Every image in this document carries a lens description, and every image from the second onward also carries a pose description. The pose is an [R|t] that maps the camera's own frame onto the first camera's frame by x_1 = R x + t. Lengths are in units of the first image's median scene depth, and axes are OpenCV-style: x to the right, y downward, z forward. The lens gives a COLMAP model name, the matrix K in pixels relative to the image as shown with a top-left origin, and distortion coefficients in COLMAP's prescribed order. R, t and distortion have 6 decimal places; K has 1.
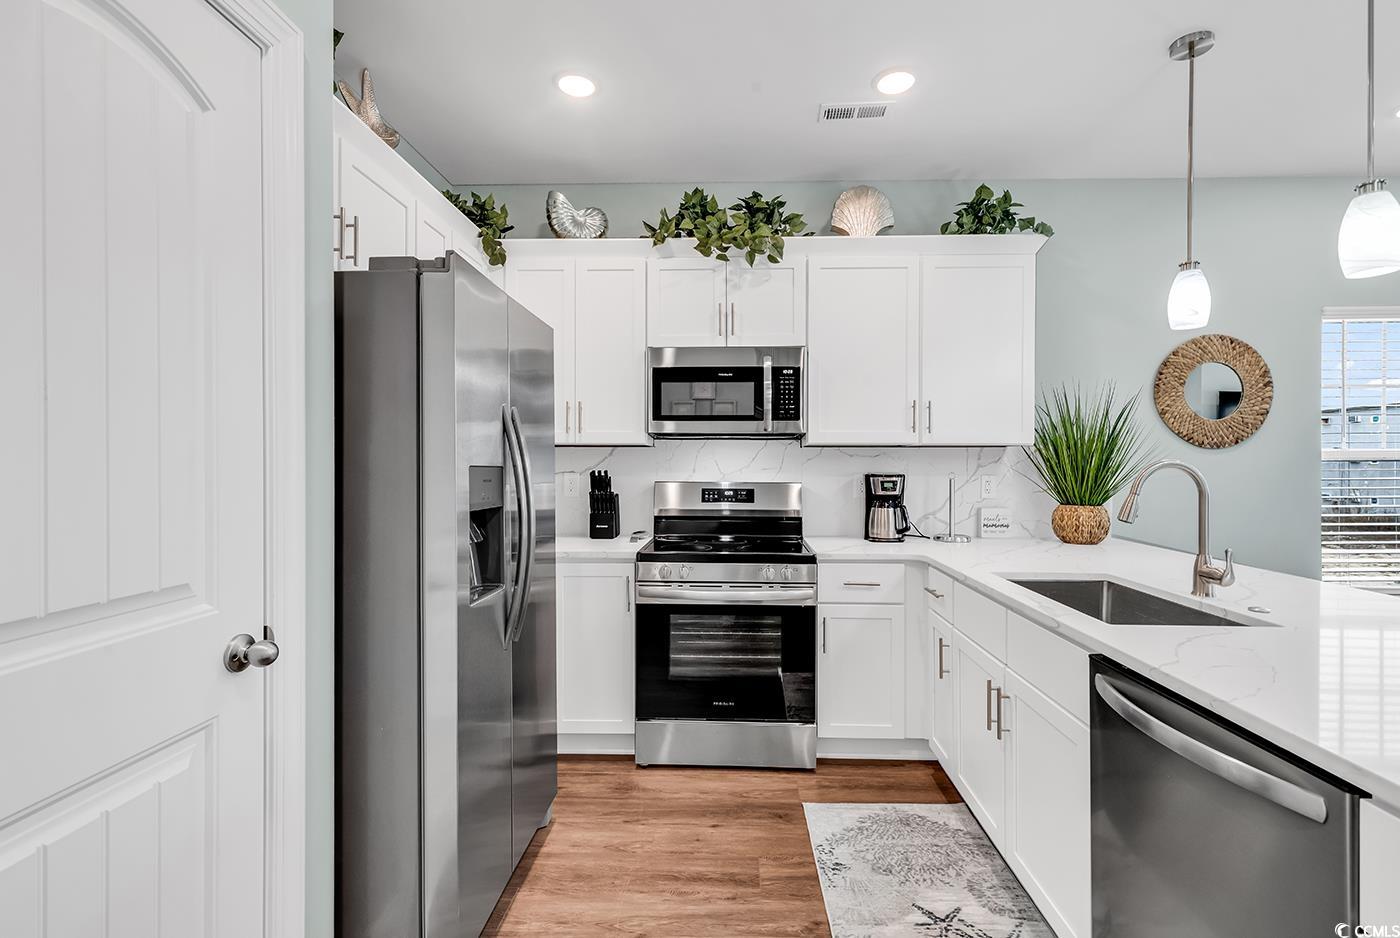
lens RADIAL K [[643.8, 0, 701.8], [0, 643.8, 466.9], [0, 0, 1]] dist [0.002555, -0.000821]
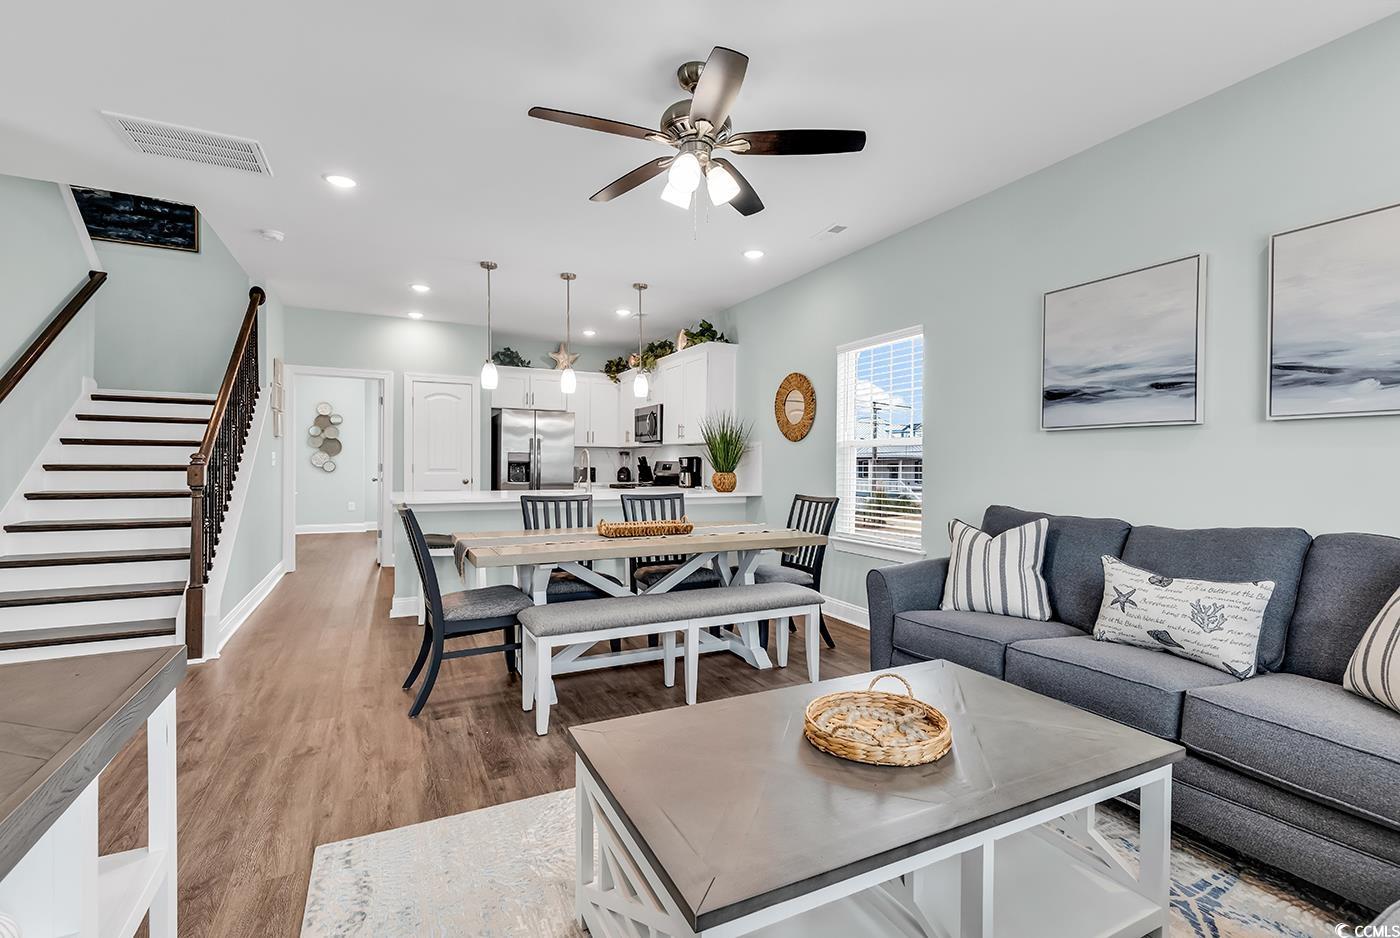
lens RADIAL K [[621.9, 0, 712.1], [0, 621.9, 469.7], [0, 0, 1]] dist [0.000428, -0.000201]
pose [[0.492619, 0.012431, -0.870156, 2.296922], [-0.009380, 0.999916, 0.008975, 0.034740], [0.870195, 0.003741, 0.492694, 0.029496]]
